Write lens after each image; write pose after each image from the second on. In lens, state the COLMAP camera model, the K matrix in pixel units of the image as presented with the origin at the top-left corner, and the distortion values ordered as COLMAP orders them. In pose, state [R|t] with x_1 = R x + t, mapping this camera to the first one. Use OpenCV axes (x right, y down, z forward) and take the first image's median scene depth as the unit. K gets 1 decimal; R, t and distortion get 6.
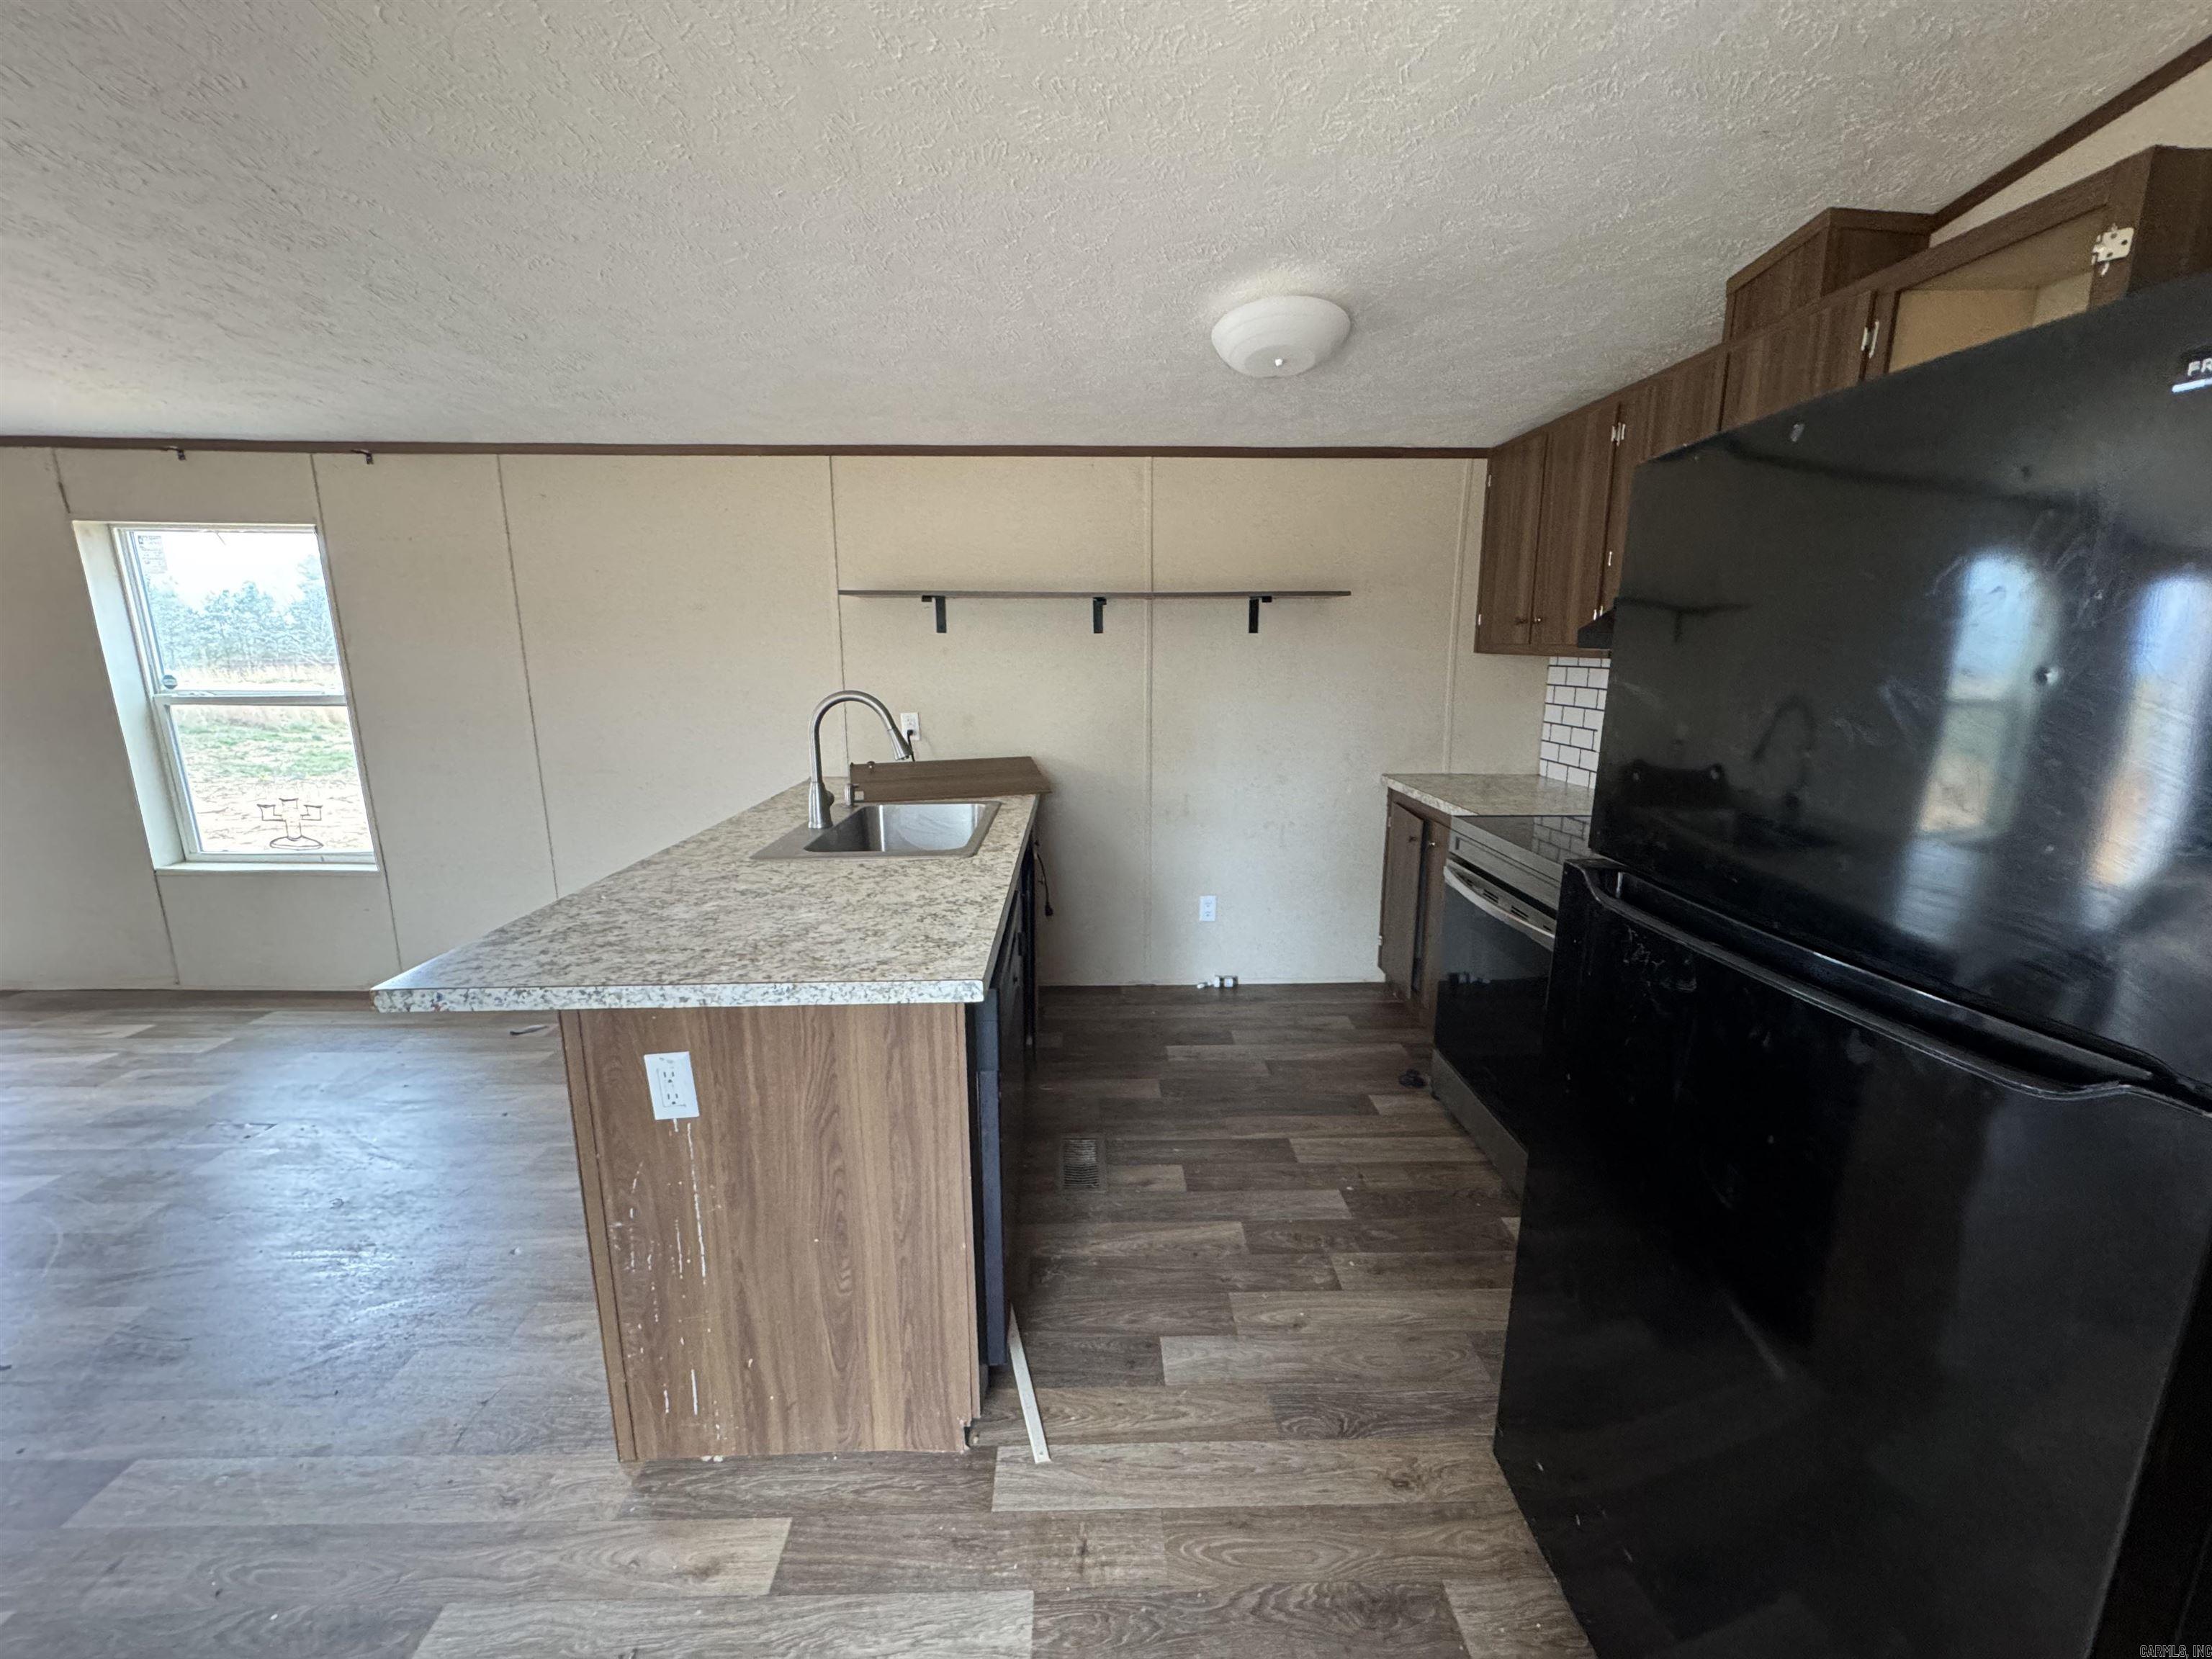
lens RADIAL K [[881.6, 0, 1105.1], [0, 881.6, 823.1], [0, 0, 1]] dist [-0.002139, -0.000010]
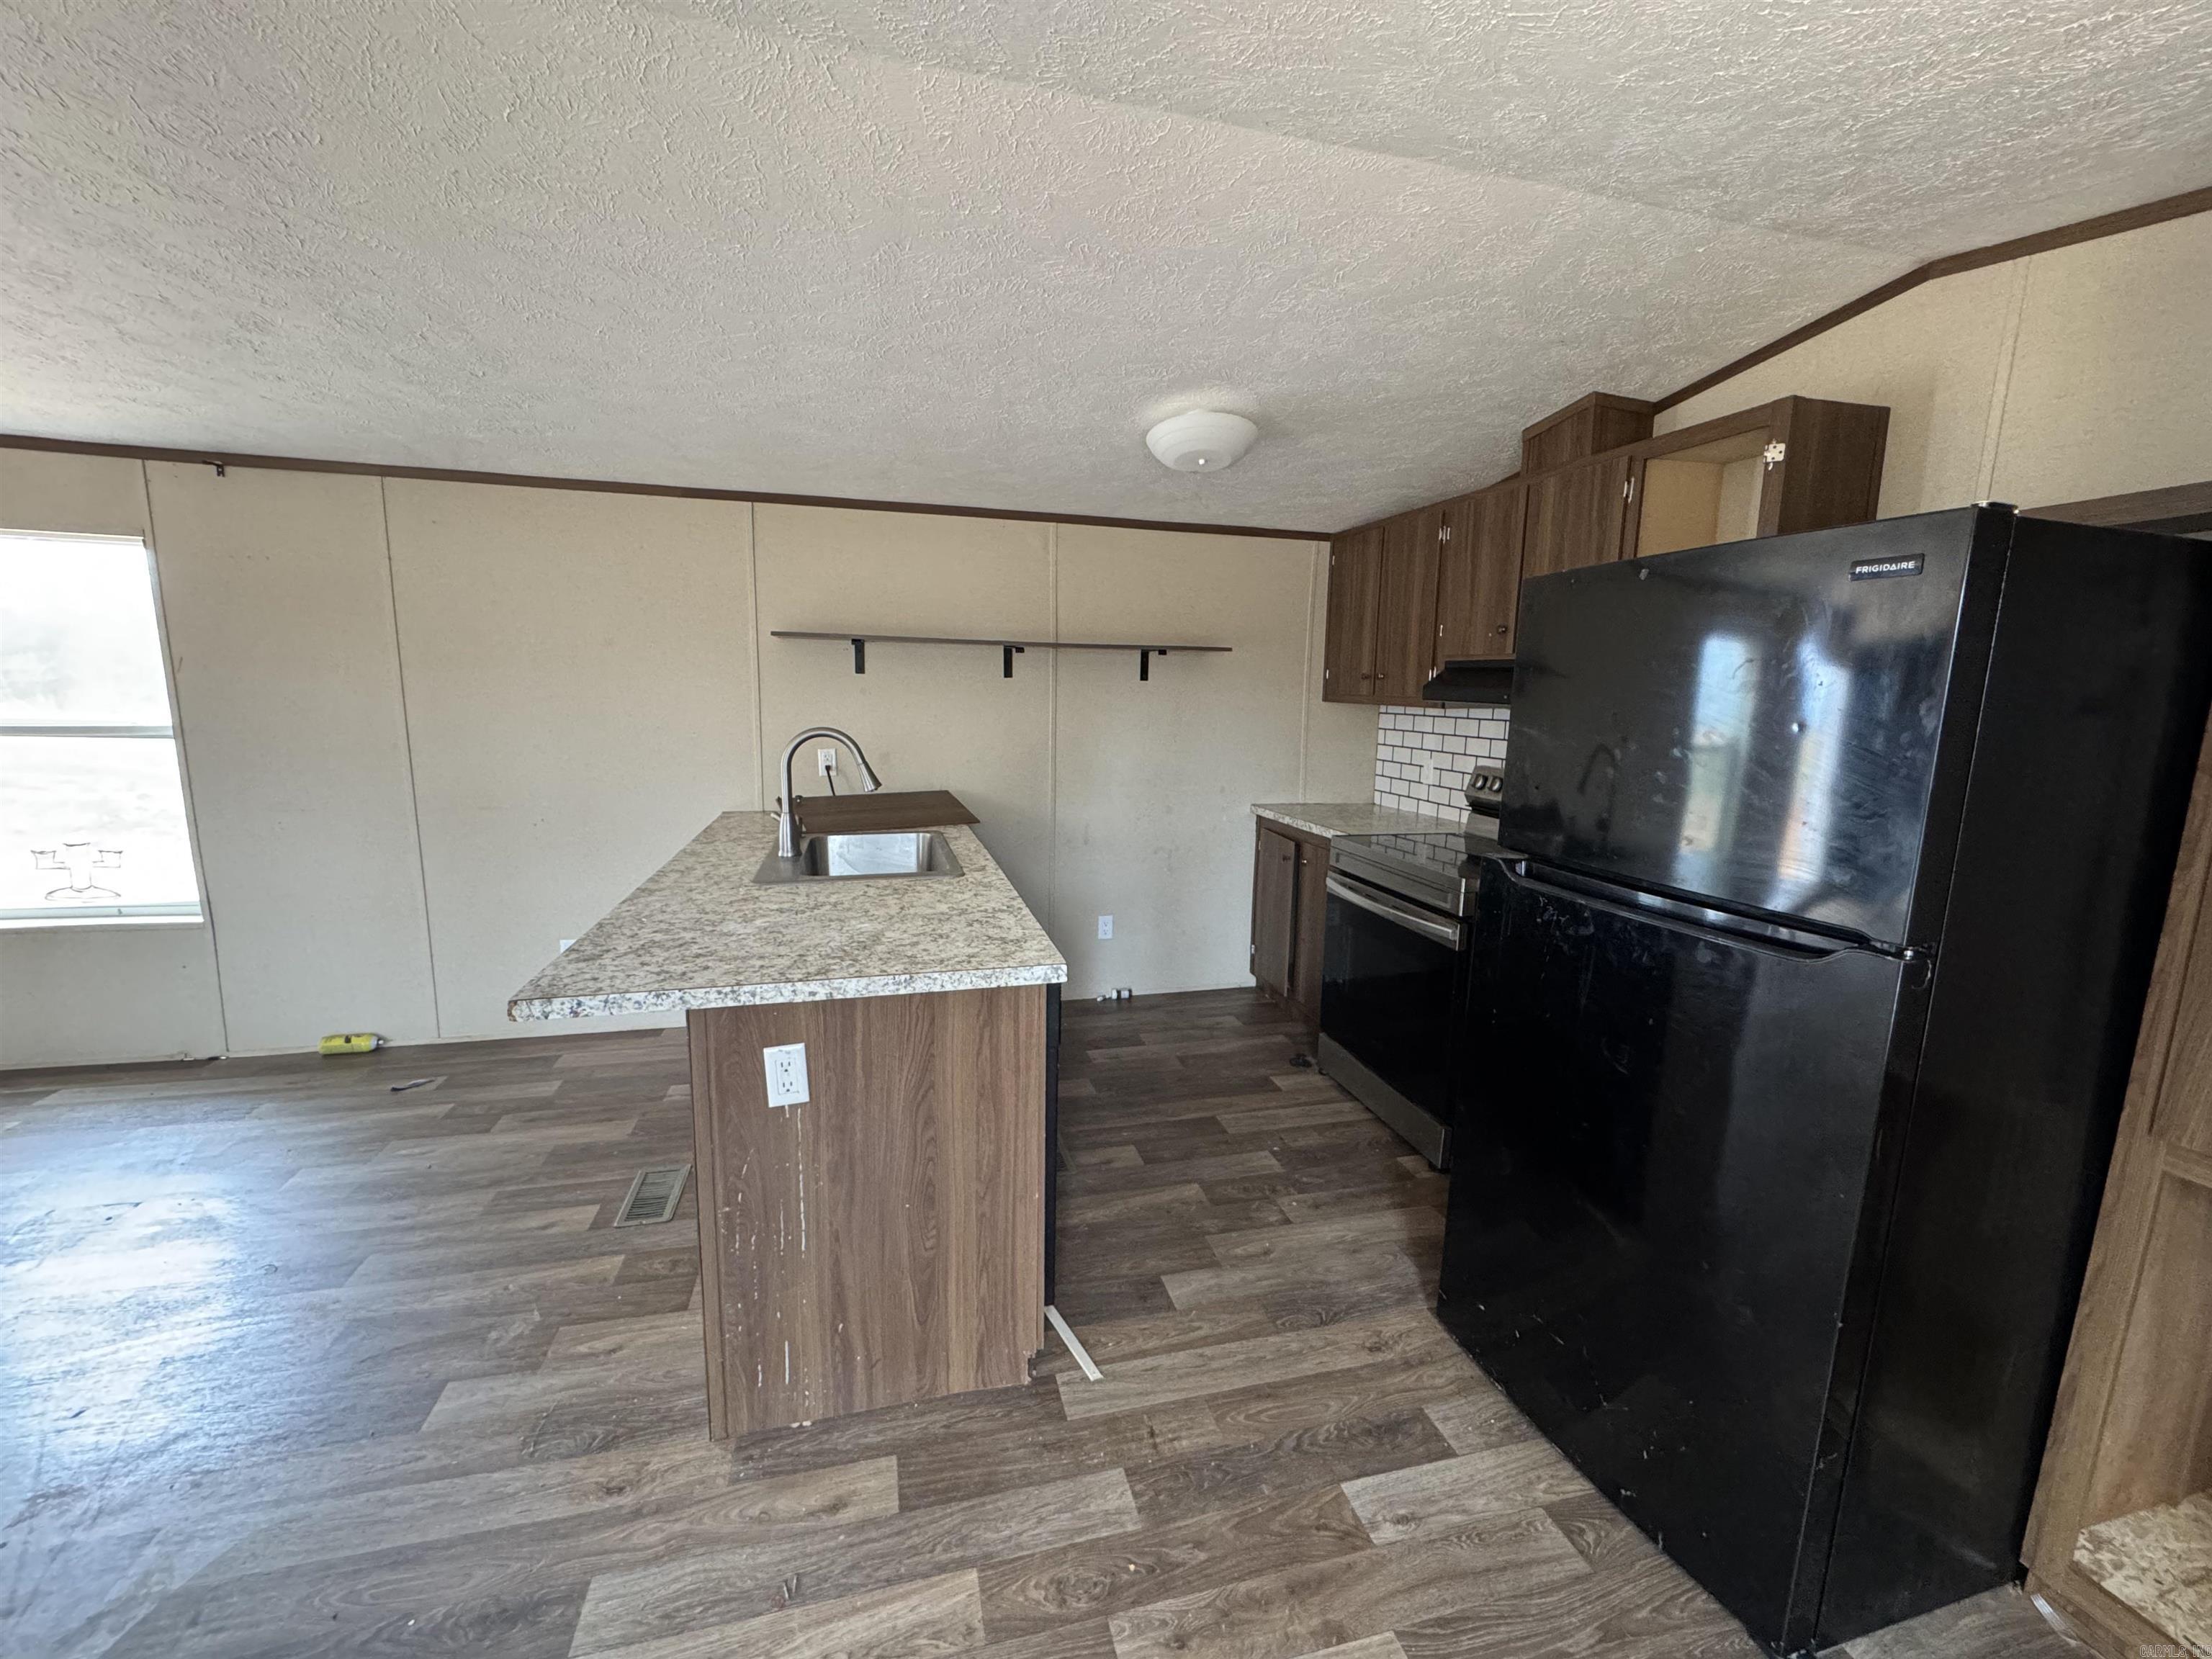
lens RADIAL K [[879.8, 0, 1106.9], [0, 879.8, 823.5], [0, 0, 1]] dist [-0.001615, -0.000029]
pose [[0.973318, -0.013913, 0.229038, -0.316108], [0.024086, 0.998841, -0.041679, 0.031081], [-0.228192, 0.046083, 0.972525, -0.183081]]
